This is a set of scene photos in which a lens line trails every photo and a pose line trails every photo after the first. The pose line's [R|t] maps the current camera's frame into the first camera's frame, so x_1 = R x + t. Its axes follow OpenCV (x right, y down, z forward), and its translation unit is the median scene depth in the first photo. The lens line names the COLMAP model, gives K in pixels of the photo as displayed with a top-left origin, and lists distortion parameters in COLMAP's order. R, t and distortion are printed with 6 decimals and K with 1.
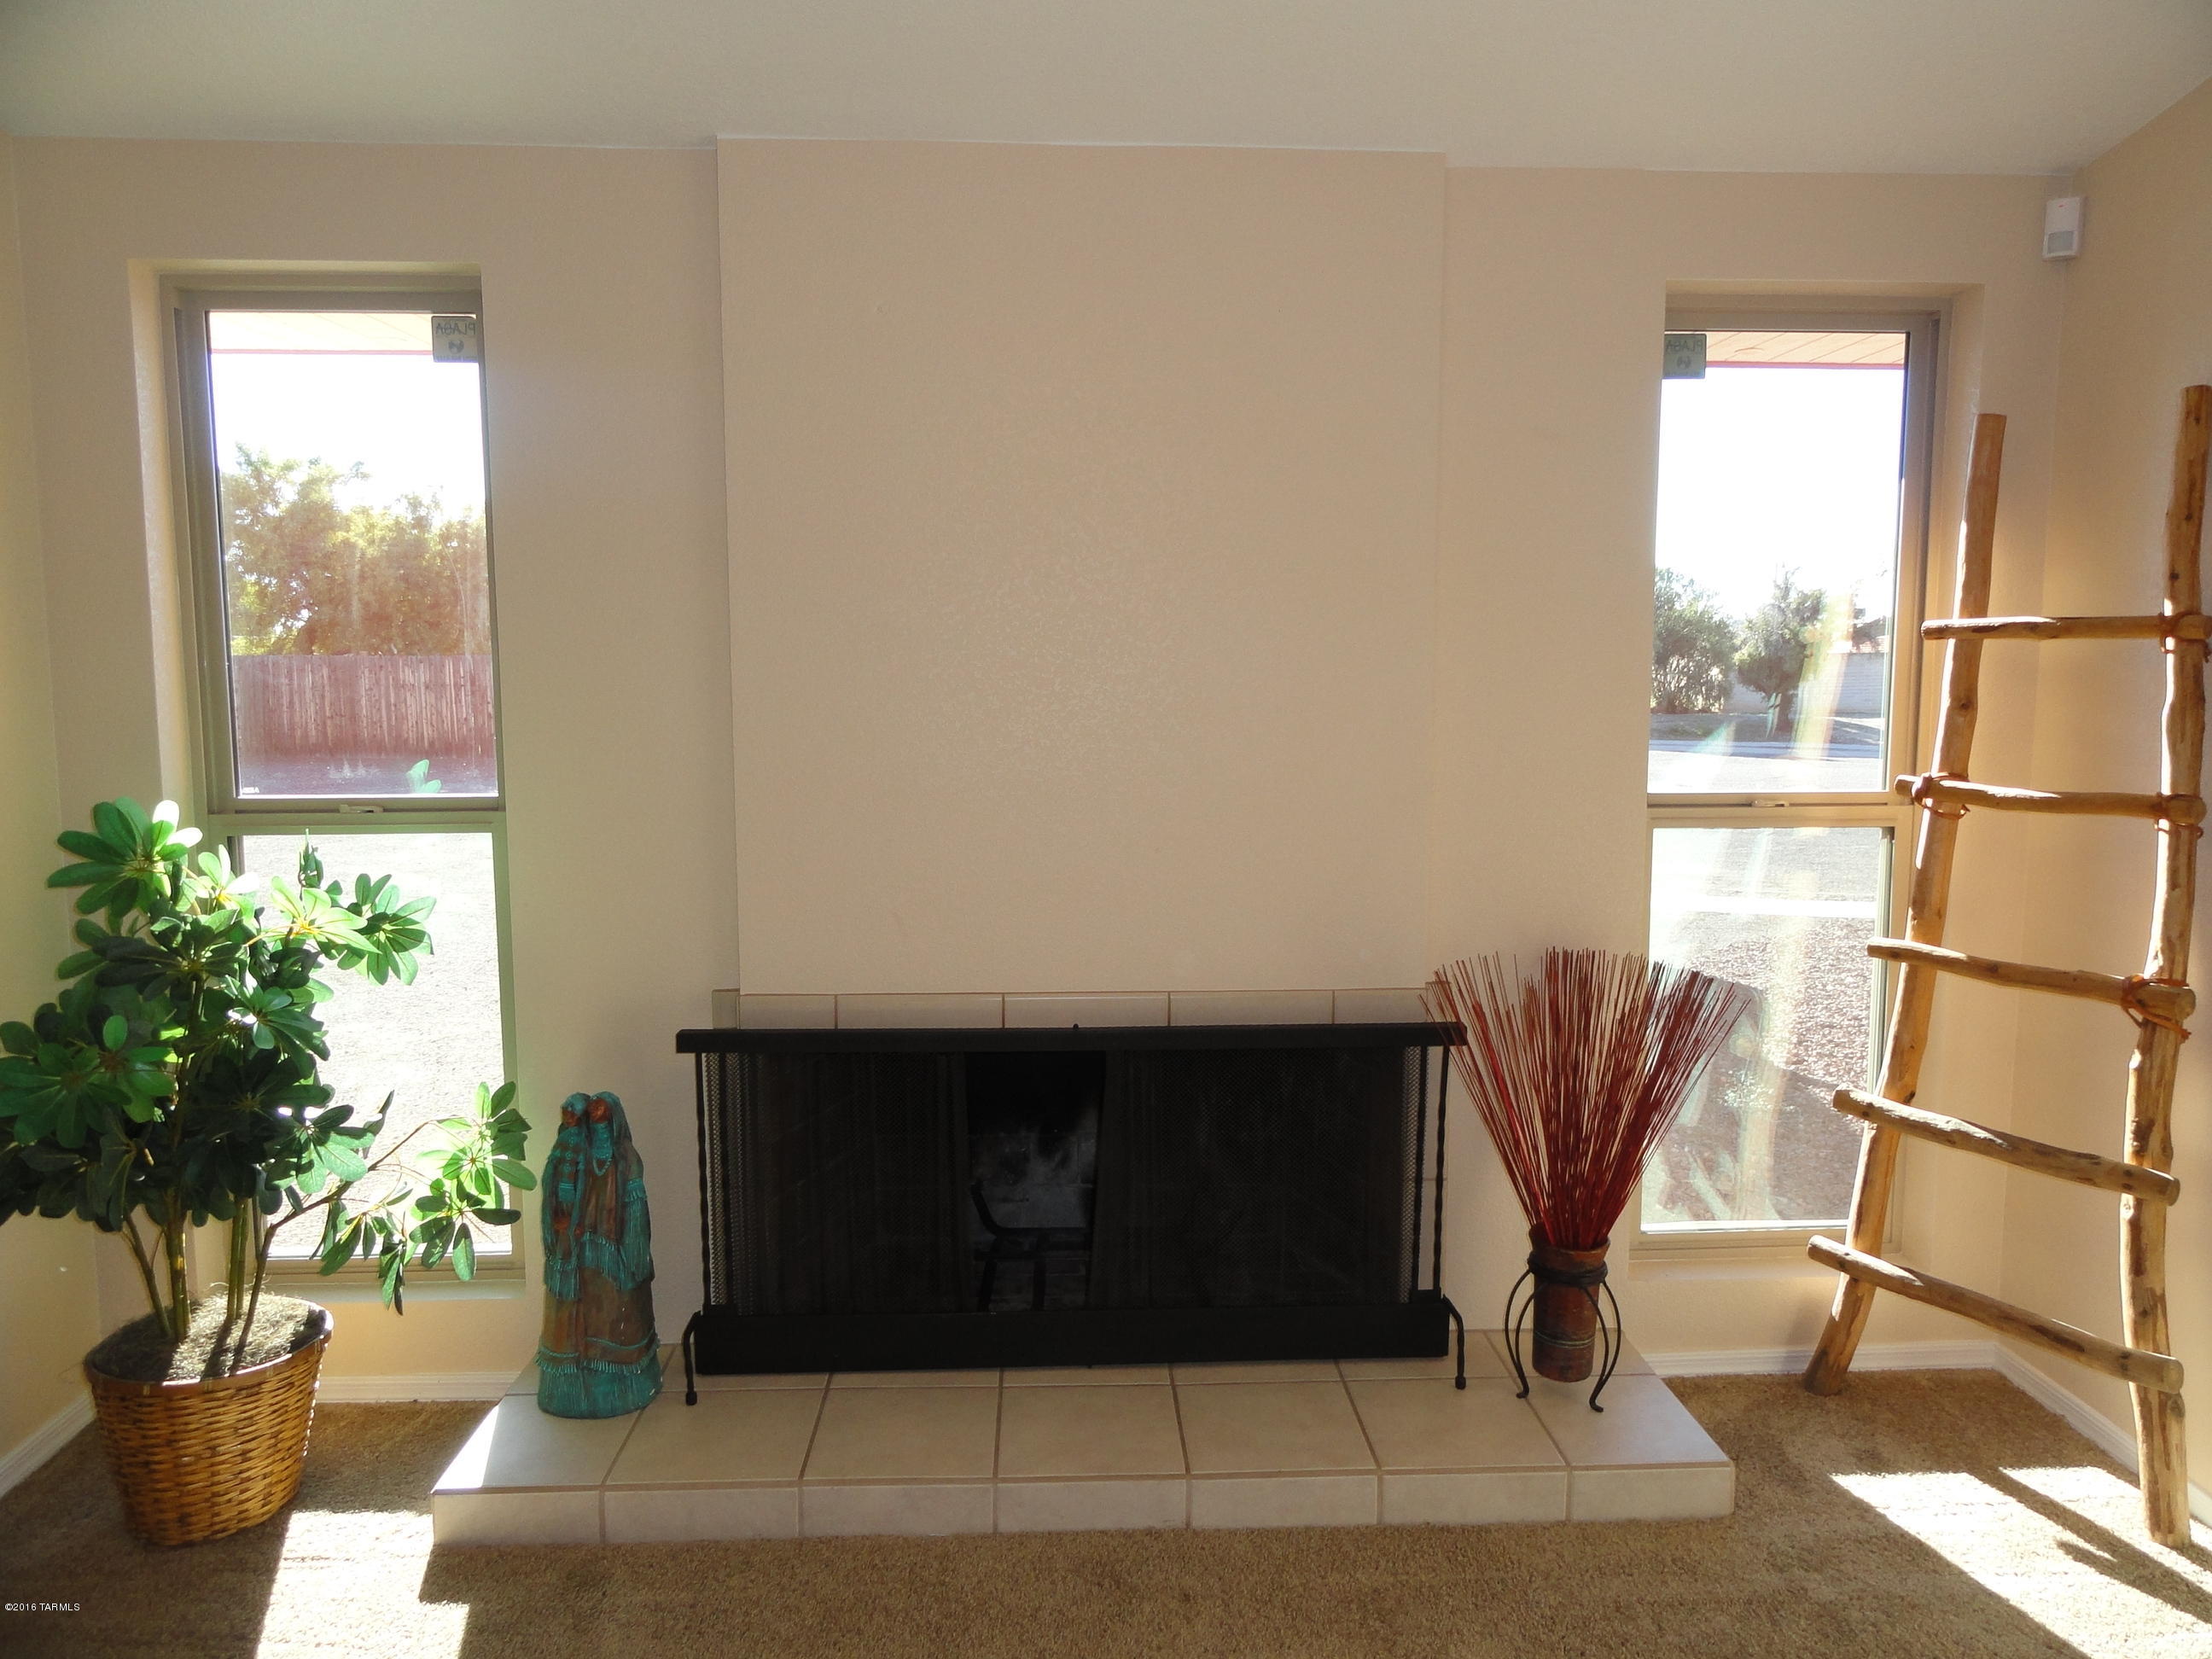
lens RADIAL K [[1549.7, 0, 1109.6], [0, 1549.7, 835.7], [0, 0, 1]] dist [-0.004596, 0.002659]
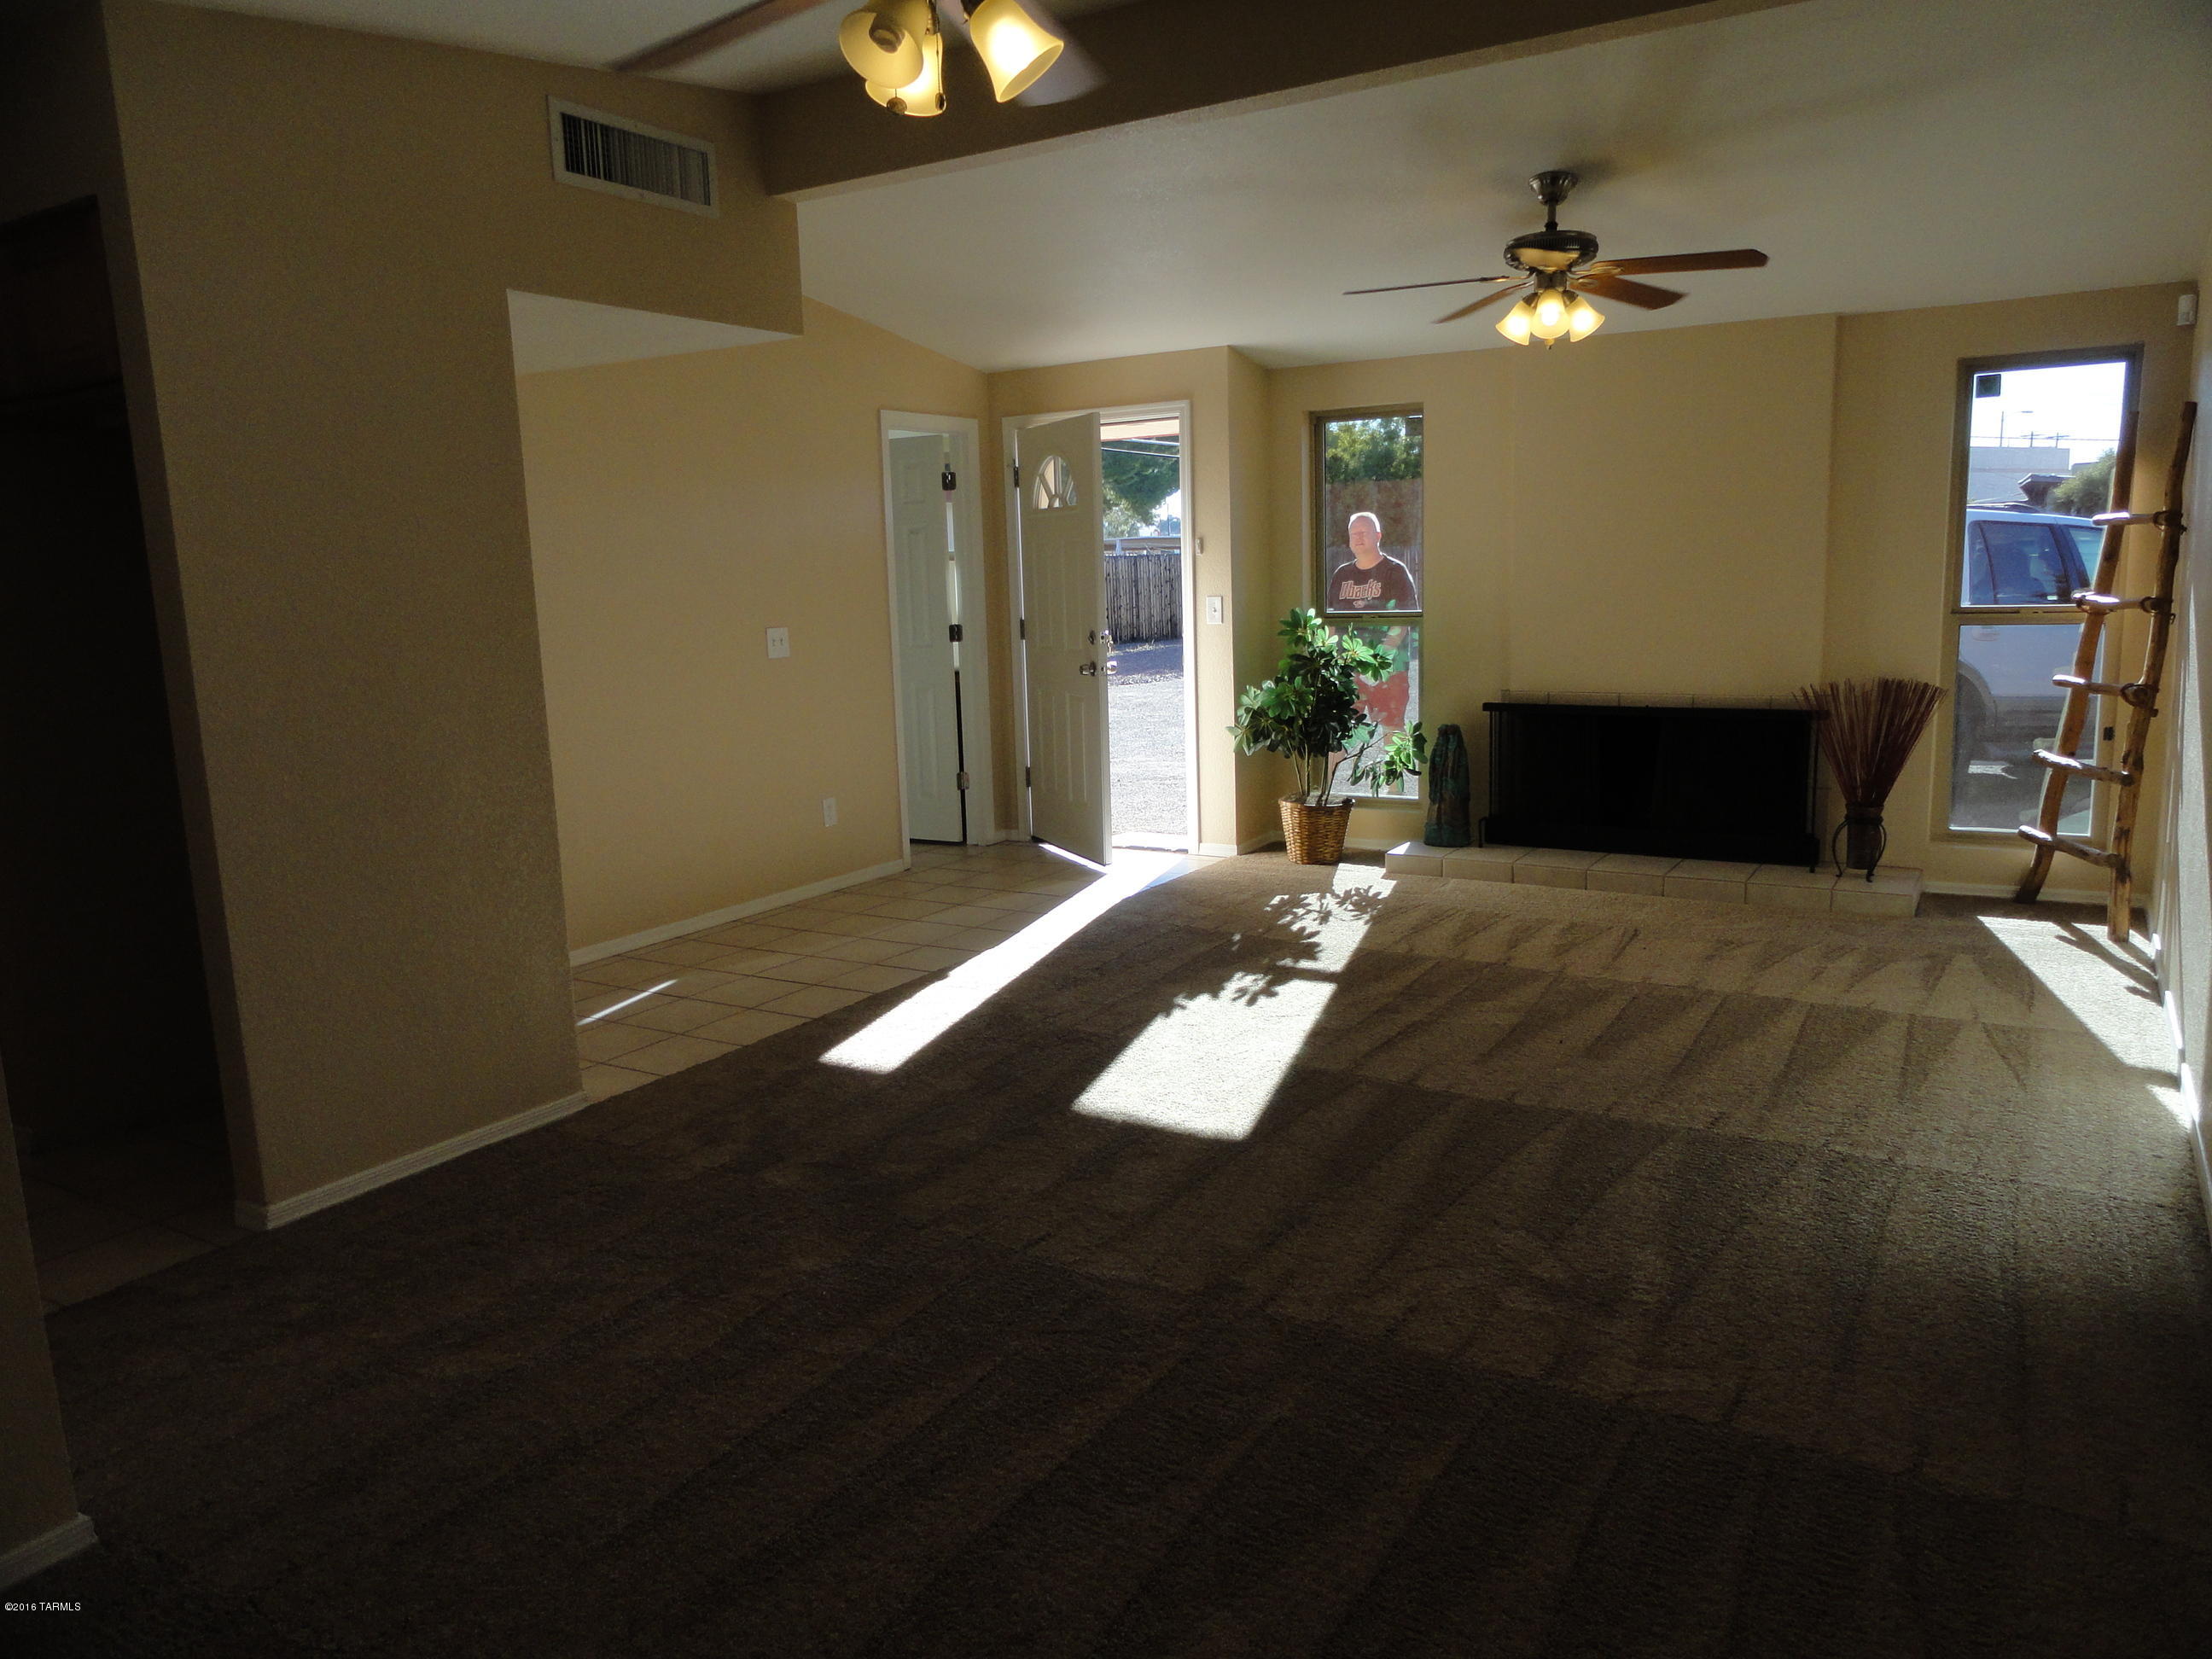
lens RADIAL K [[1549.7, 0, 1109.6], [0, 1549.7, 834.3], [0, 0, 1]] dist [-0.004596, 0.002659]
pose [[0.831741, 0.072924, -0.550354, 0.625142], [-0.032269, 0.996010, 0.083207, 0.151472], [0.554226, -0.051447, 0.830775, -1.461581]]
